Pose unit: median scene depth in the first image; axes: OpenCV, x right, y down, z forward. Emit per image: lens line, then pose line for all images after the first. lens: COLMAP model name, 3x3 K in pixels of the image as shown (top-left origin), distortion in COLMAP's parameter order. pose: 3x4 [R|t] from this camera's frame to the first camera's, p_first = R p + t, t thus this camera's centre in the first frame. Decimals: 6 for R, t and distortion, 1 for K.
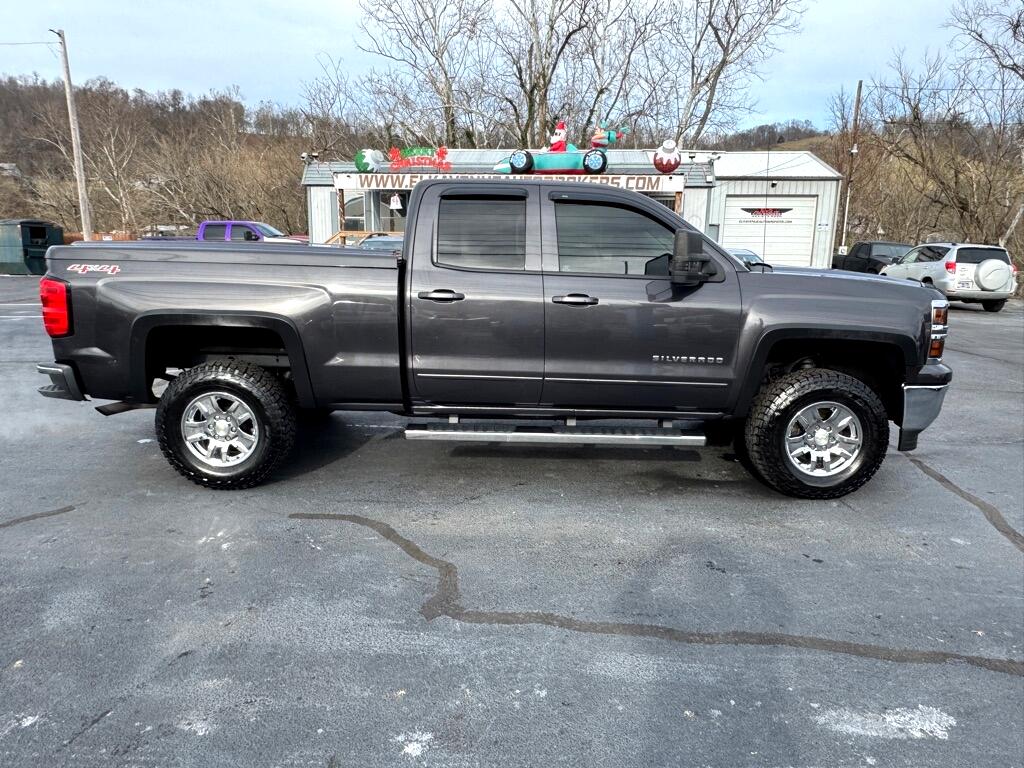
lens RADIAL K [[683.5, 0, 512.0], [0, 683.5, 384.0], [0, 0, 1]] dist [0.001509, -0.003322]
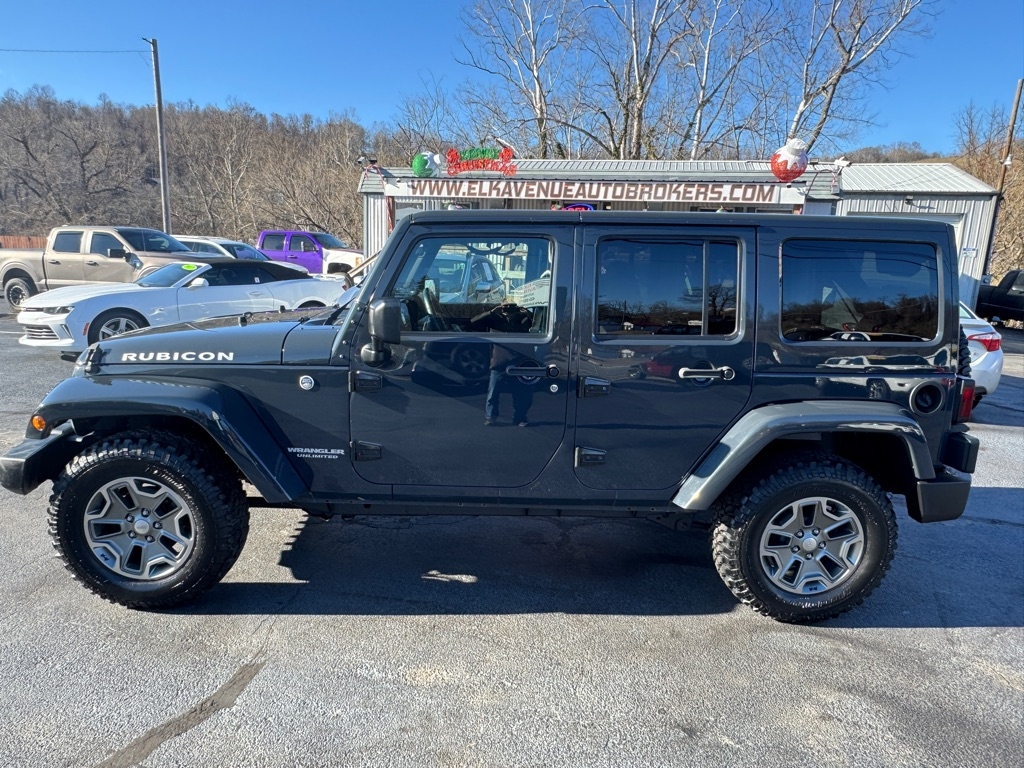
lens RADIAL K [[683.5, 0, 512.0], [0, 683.5, 384.0], [0, 0, 1]] dist [0.001509, -0.003322]
pose [[0.990809, 0.046028, -0.127196, 0.019997], [-0.048849, 0.998623, -0.019149, -0.032673], [0.126139, 0.025186, 0.991693, 0.140379]]
